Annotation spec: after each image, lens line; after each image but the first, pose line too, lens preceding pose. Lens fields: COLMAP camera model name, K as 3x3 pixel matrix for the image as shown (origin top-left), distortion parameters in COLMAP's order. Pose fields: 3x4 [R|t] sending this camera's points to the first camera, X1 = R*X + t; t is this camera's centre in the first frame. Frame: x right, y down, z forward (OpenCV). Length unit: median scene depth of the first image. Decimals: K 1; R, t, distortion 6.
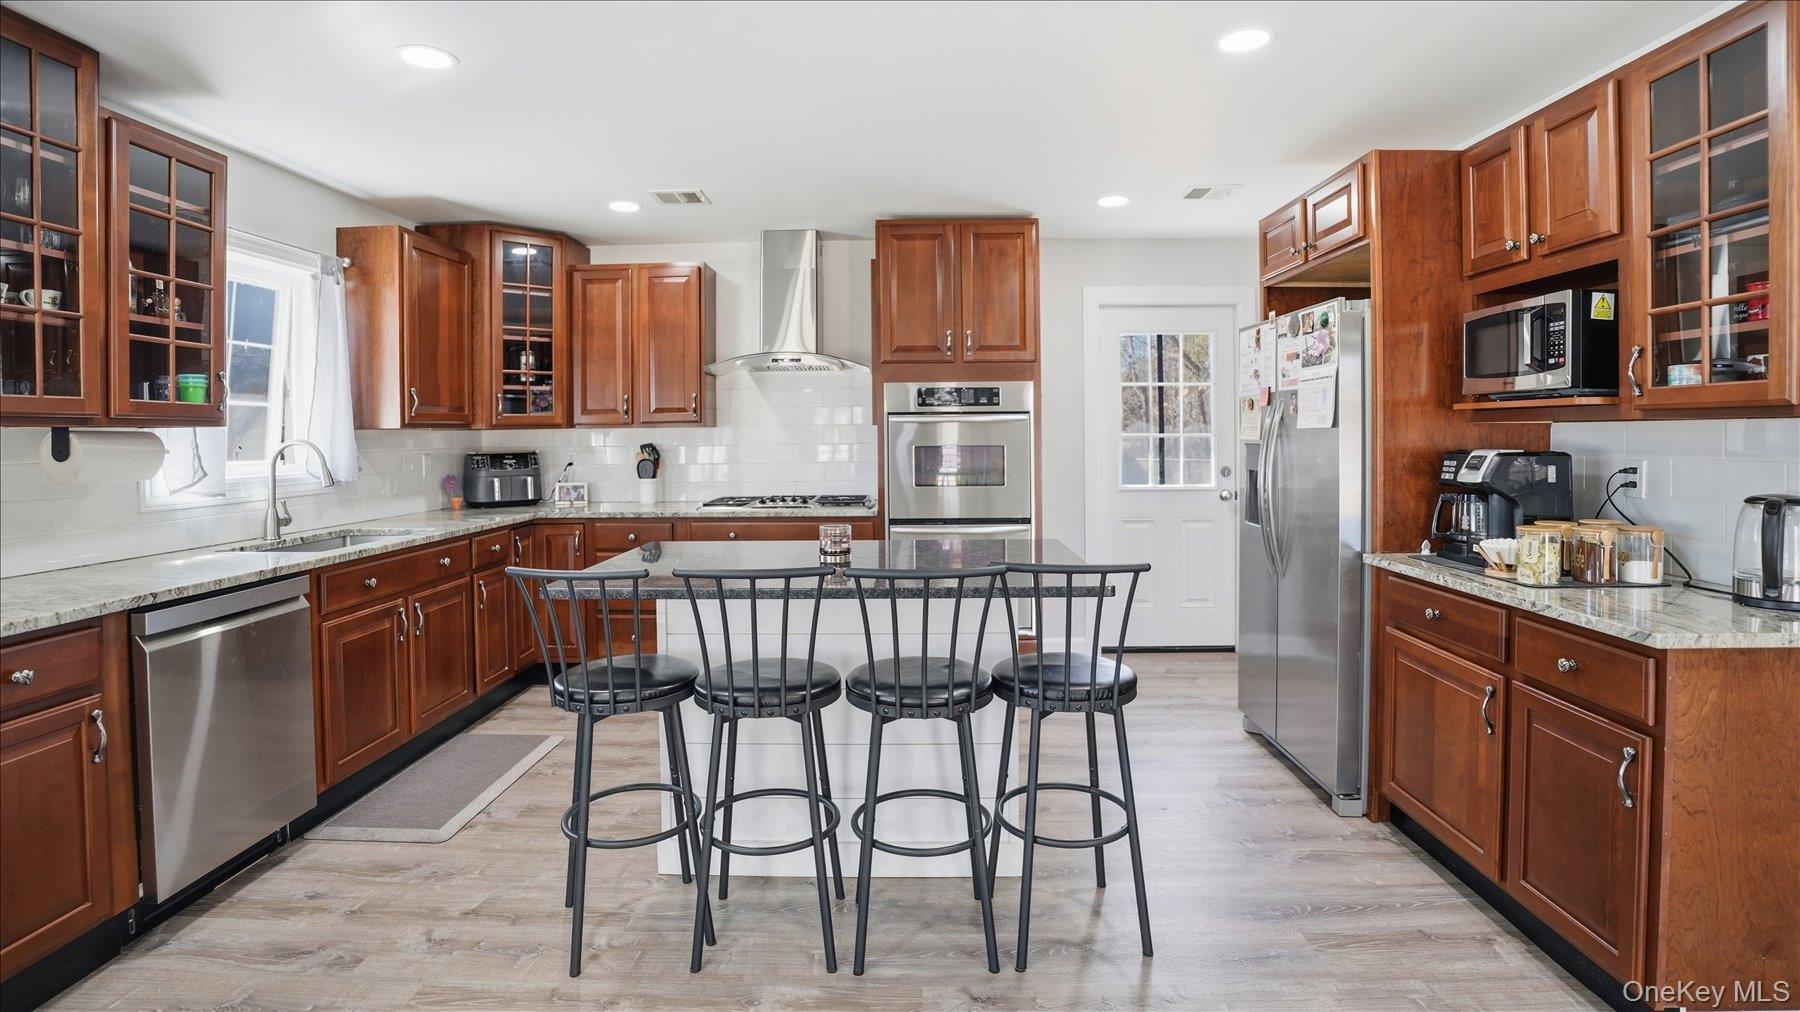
lens RADIAL K [[878.0, 0, 895.5], [0, 878.0, 419.1], [0, 0, 1]] dist [-0.028888, 0.001696]
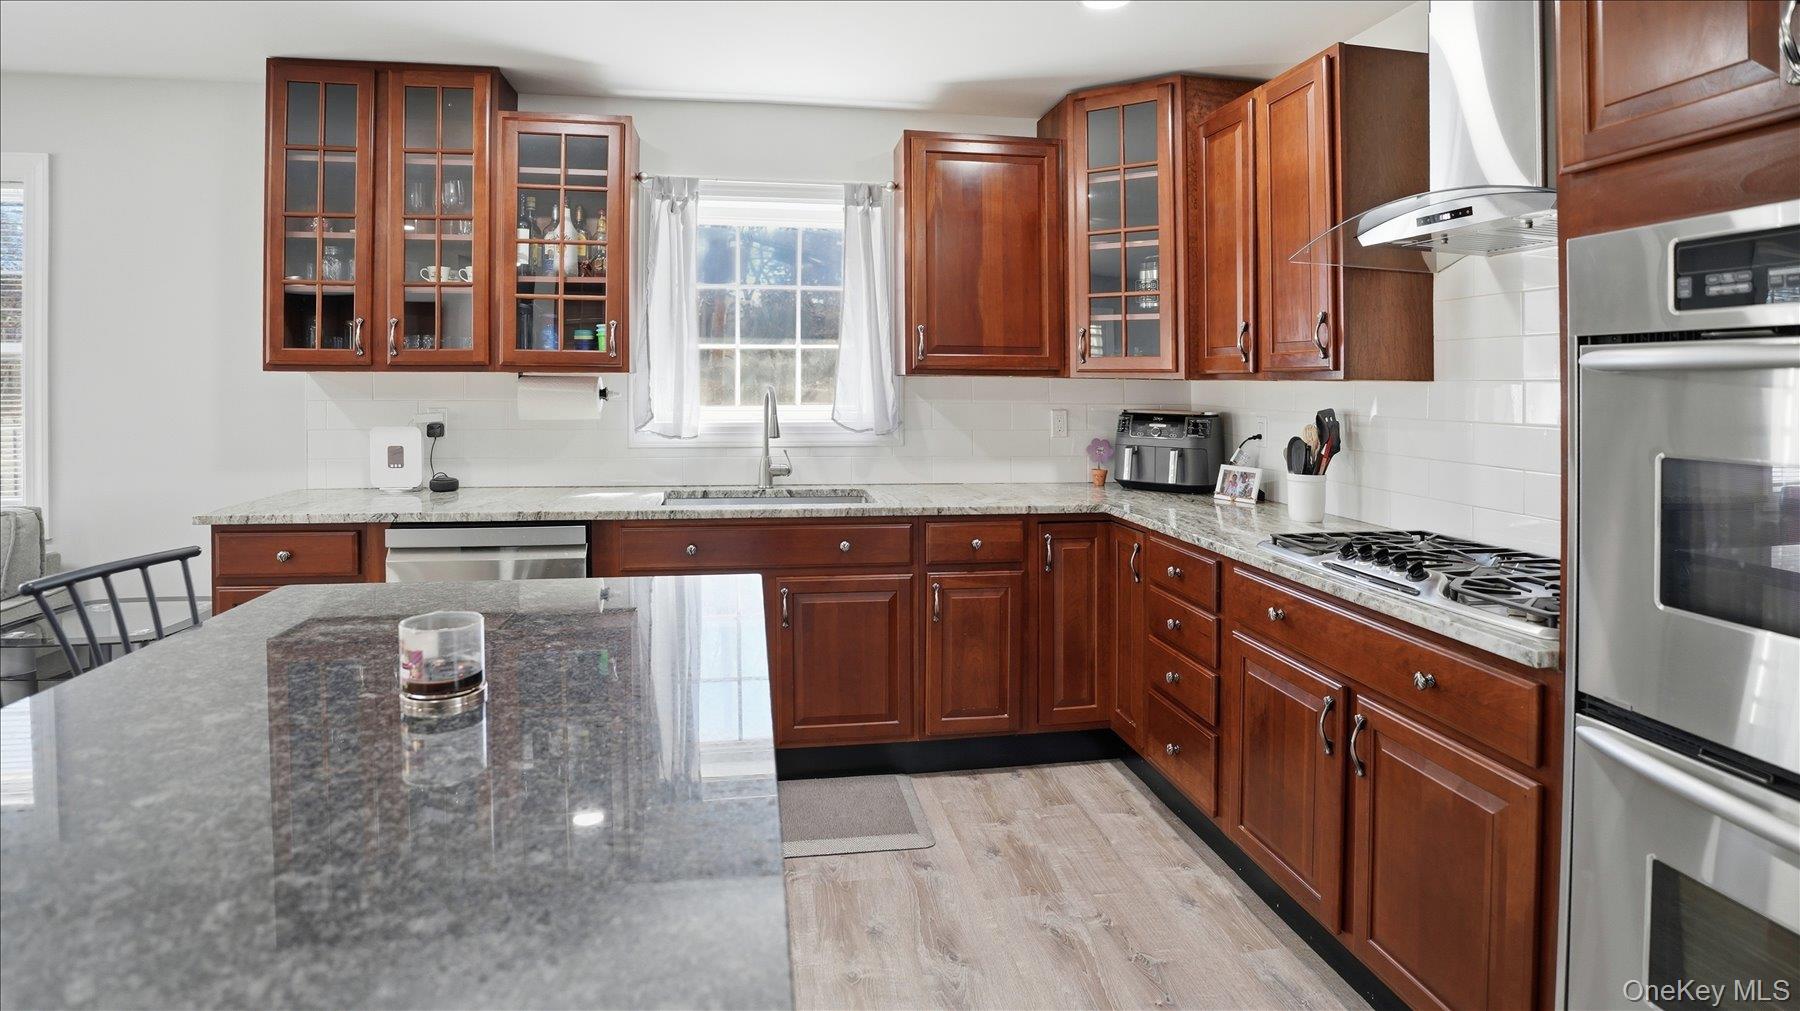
lens RADIAL K [[927.9, 0, 901.1], [0, 927.9, 381.5], [0, 0, 1]] dist [-0.043005, 0.001856]
pose [[0.188495, 0.013724, -0.981978, 0.328561], [0.004407, 0.999880, 0.014820, 0.003284], [0.982064, -0.007122, 0.188412, 0.946831]]
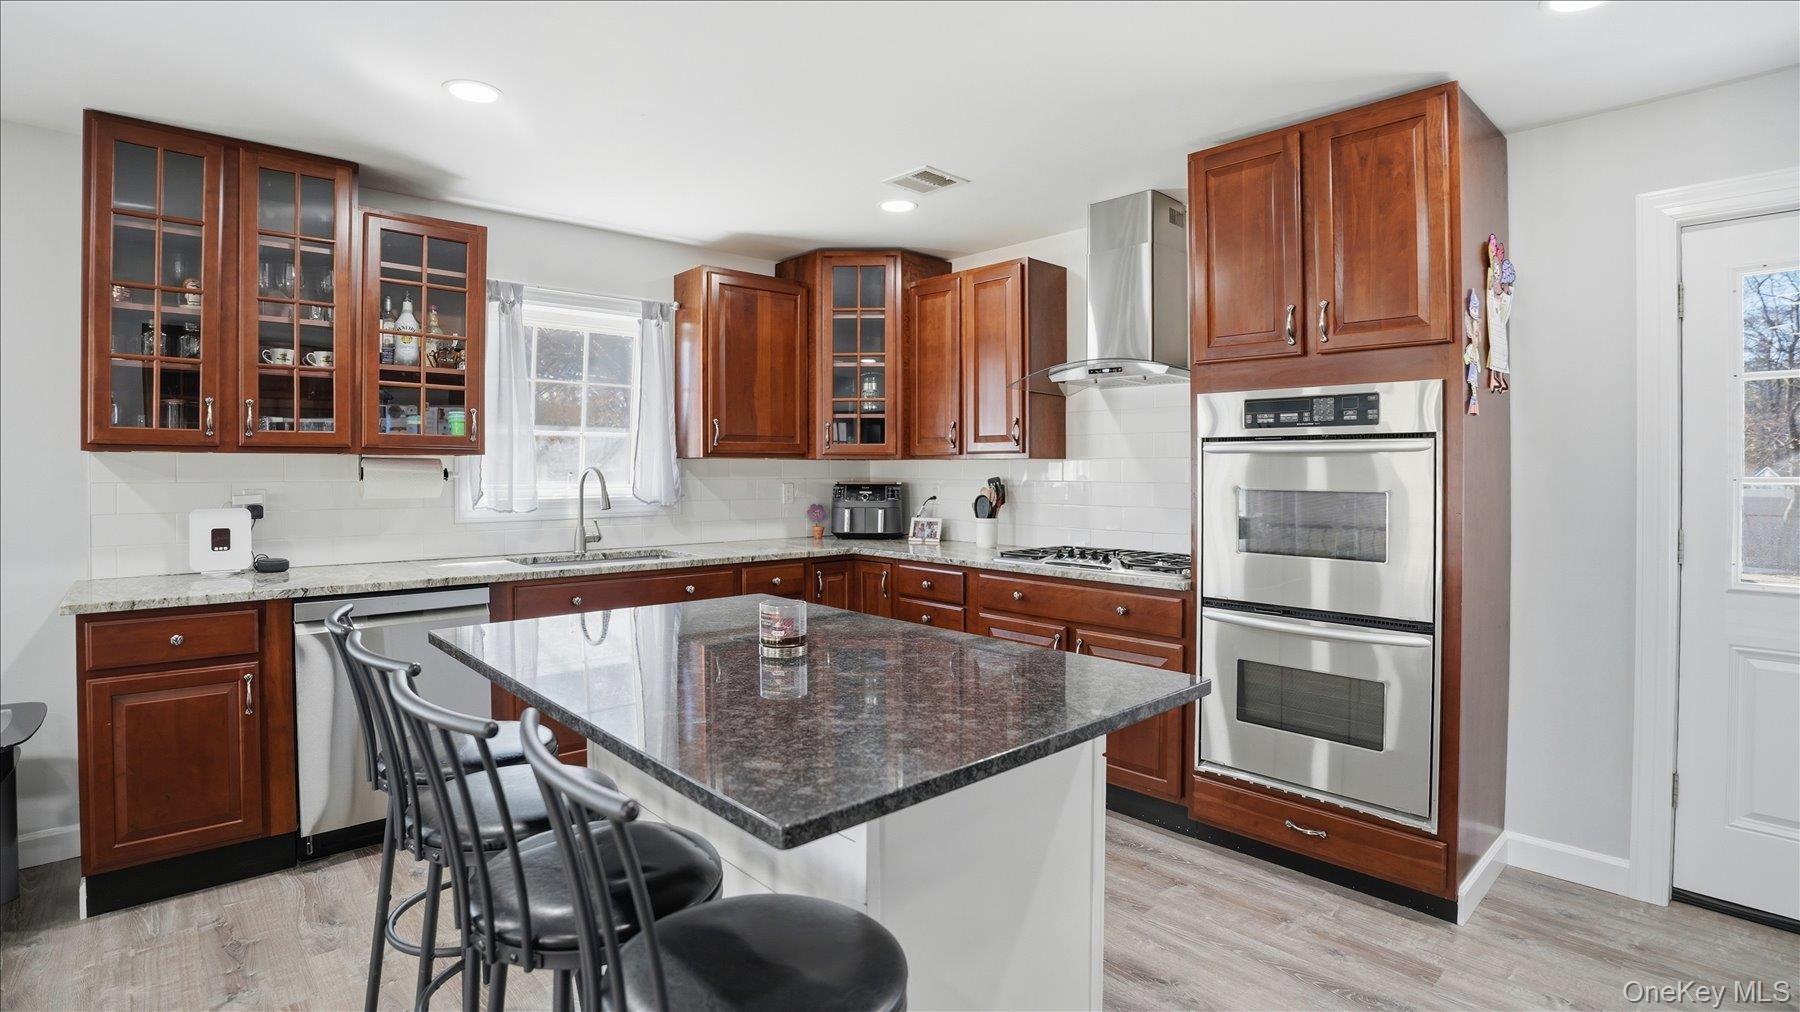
lens RADIAL K [[877.2, 0, 913.6], [0, 877.2, 460.1], [0, 0, 1]] dist [-0.046341, 0.001229]
pose [[0.700119, 0.006909, -0.713992, 0.410266], [0.000182, 0.999951, 0.009854, 0.004071], [0.714026, -0.007029, 0.700084, 0.500267]]
